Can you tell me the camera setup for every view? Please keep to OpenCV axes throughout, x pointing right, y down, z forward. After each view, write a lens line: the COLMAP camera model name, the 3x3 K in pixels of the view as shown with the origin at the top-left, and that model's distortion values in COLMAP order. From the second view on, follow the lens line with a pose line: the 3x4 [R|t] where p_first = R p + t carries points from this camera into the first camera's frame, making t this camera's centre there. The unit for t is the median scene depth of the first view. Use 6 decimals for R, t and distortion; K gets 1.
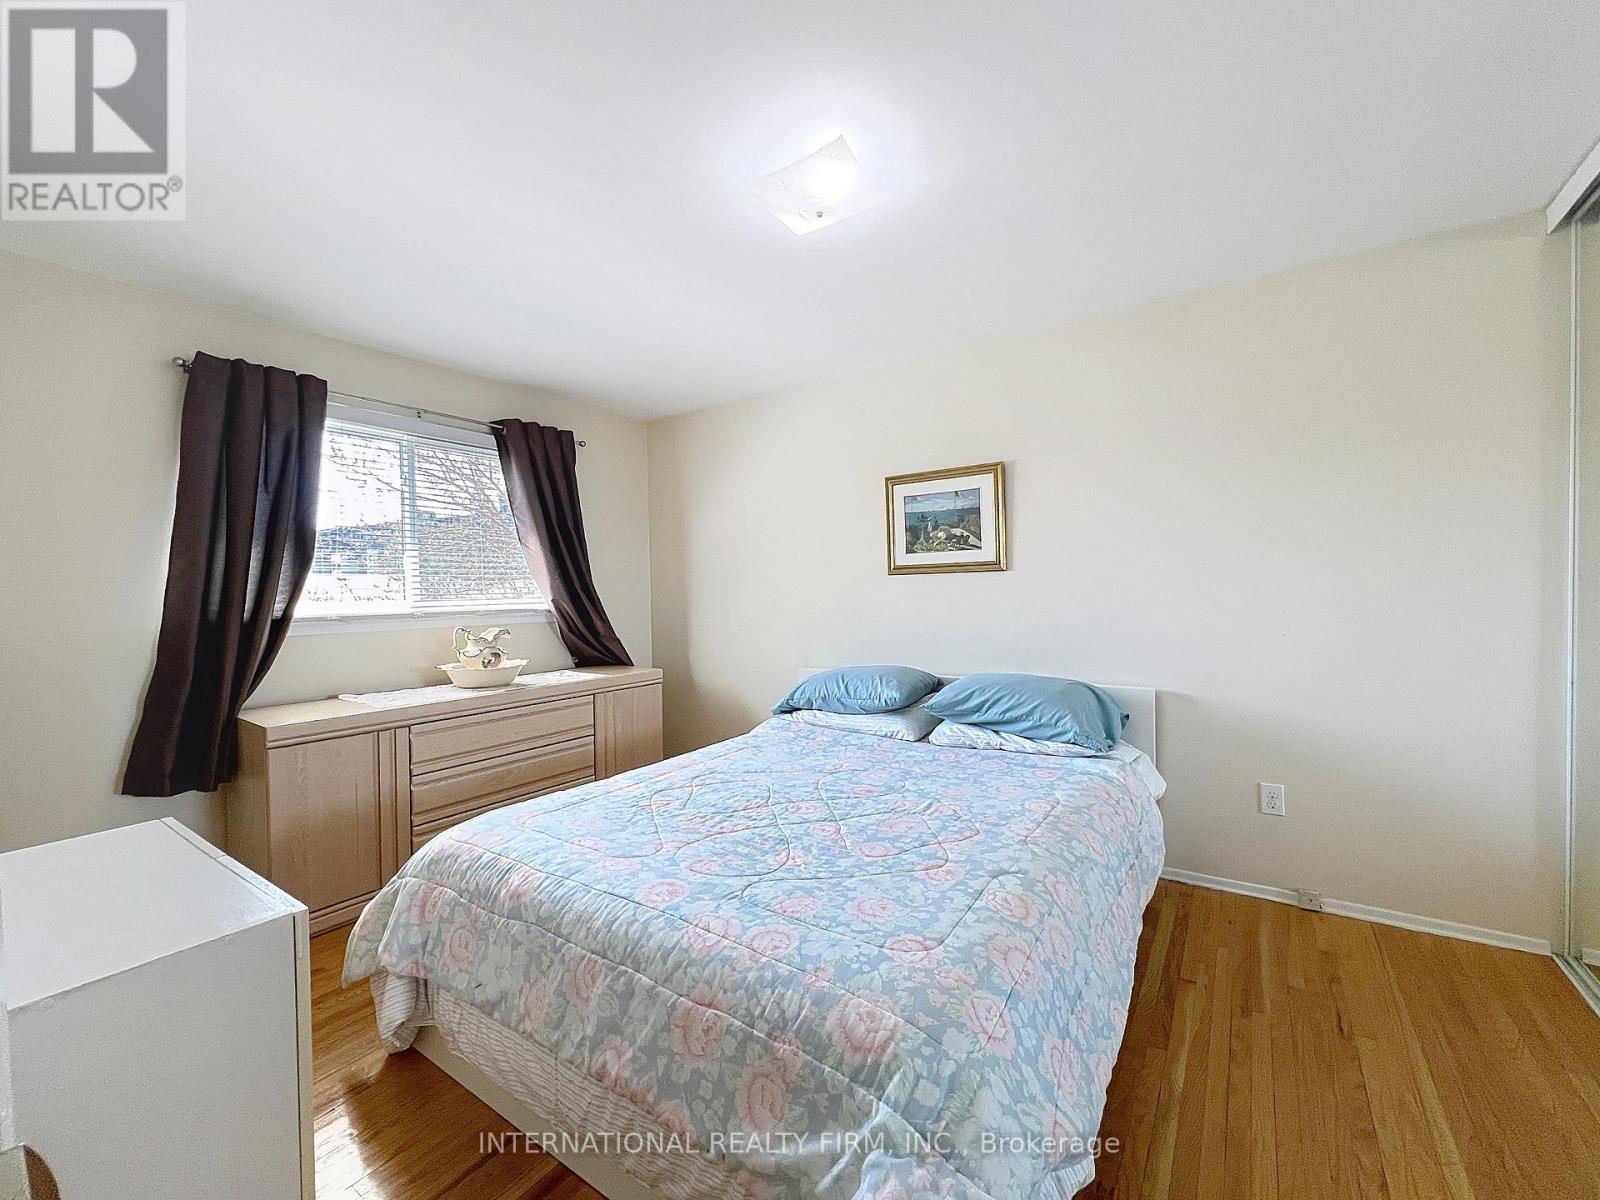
lens RADIAL K [[648.6, 0, 798.4], [0, 648.6, 594.7], [0, 0, 1]] dist [-0.004291, 0.001369]
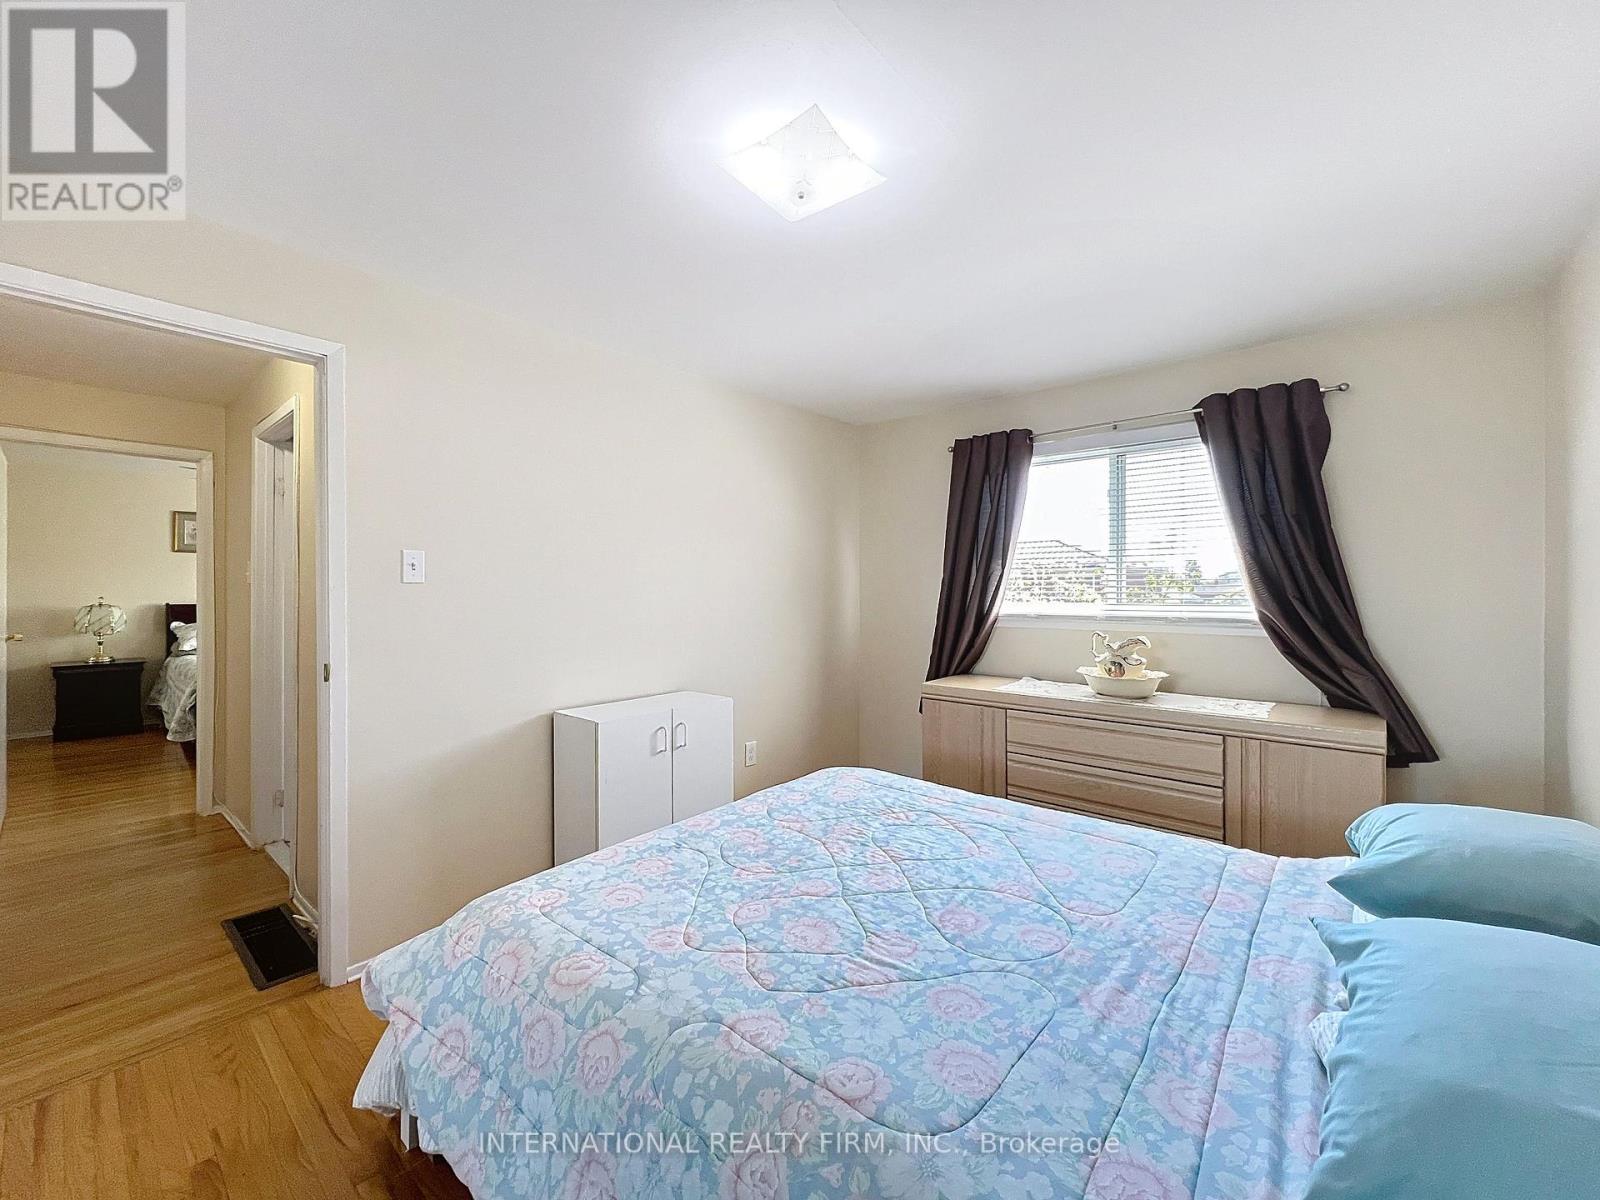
lens RADIAL K [[648.6, 0, 797.4], [0, 648.6, 584.1], [0, 0, 1]] dist [-0.004291, 0.001369]
pose [[-0.098737, 0.008883, -0.995074, 0.829683], [-0.008032, 0.999920, 0.009724, -0.048228], [0.995081, 0.008953, -0.098658, 0.970807]]
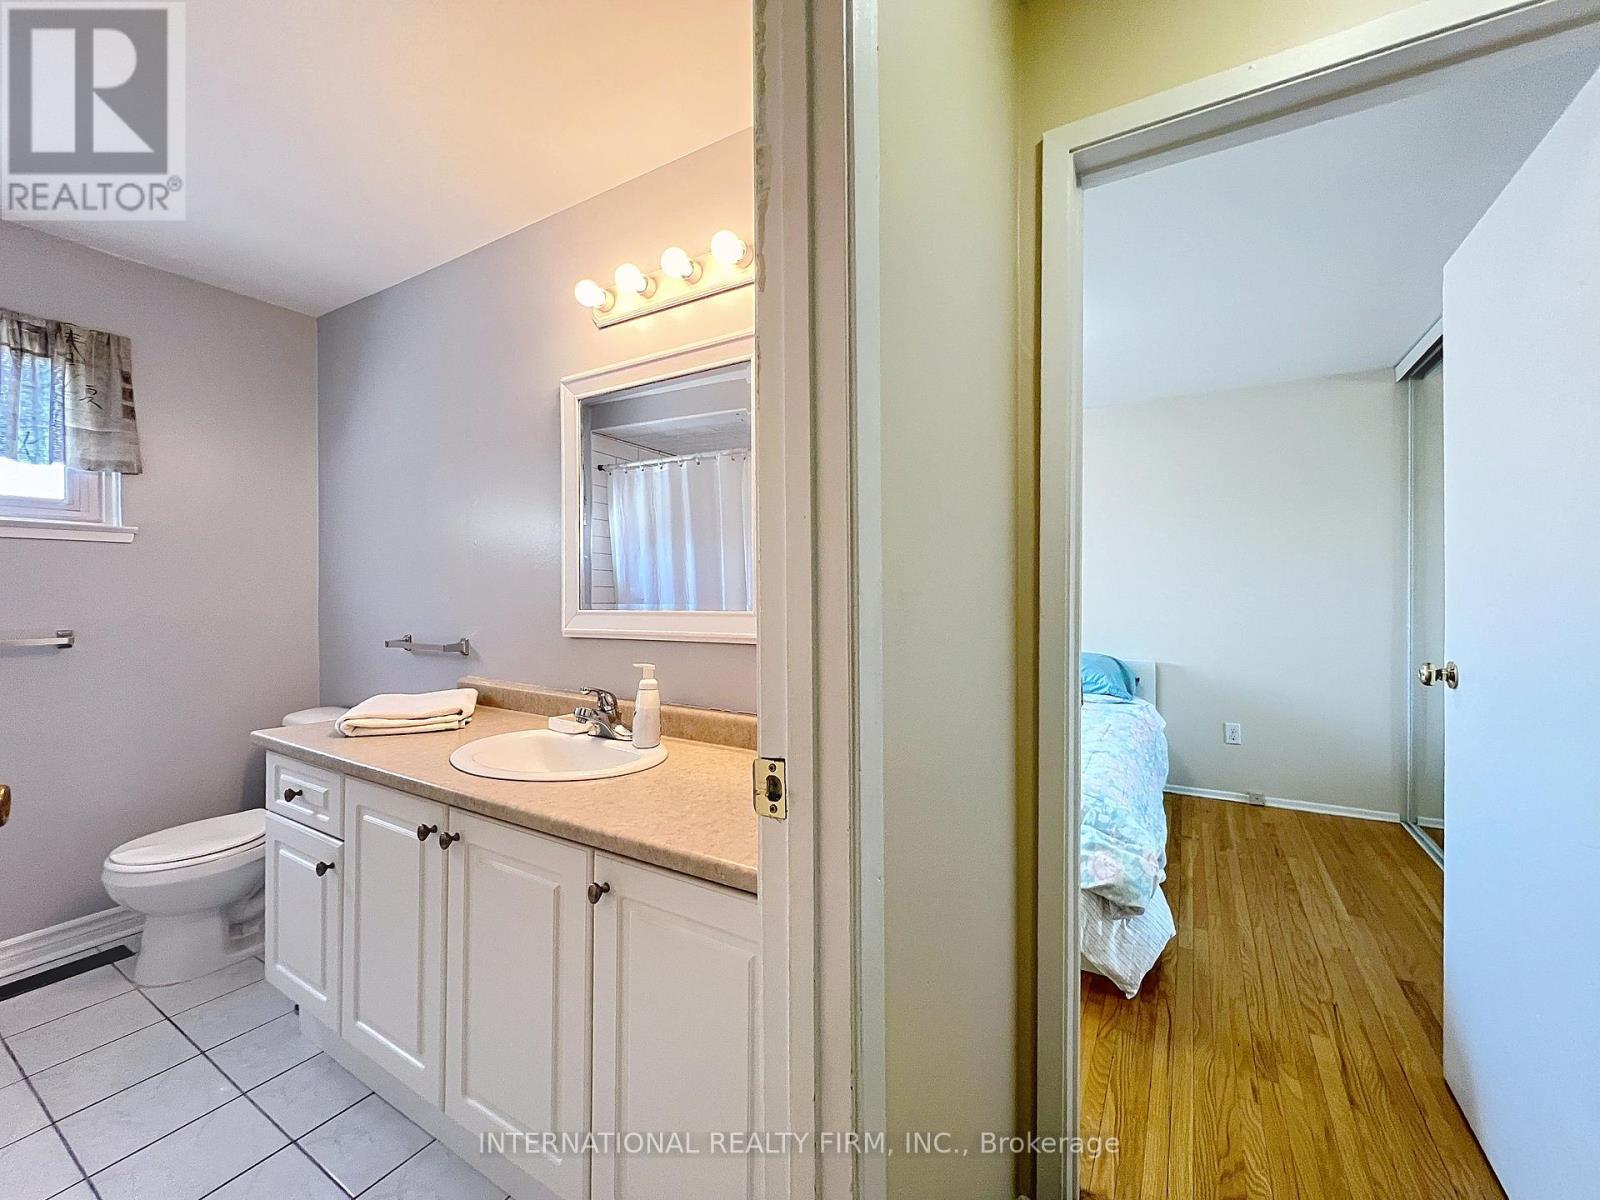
lens RADIAL K [[648.6, 0, 800.0], [0, 648.6, 598.2], [0, 0, 1]] dist [-0.004291, 0.001369]
pose [[0.997455, 0.008238, 0.070817, -0.444874], [-0.008039, 0.999963, -0.003083, 0.019238], [-0.070840, 0.002506, 0.997485, -0.502106]]
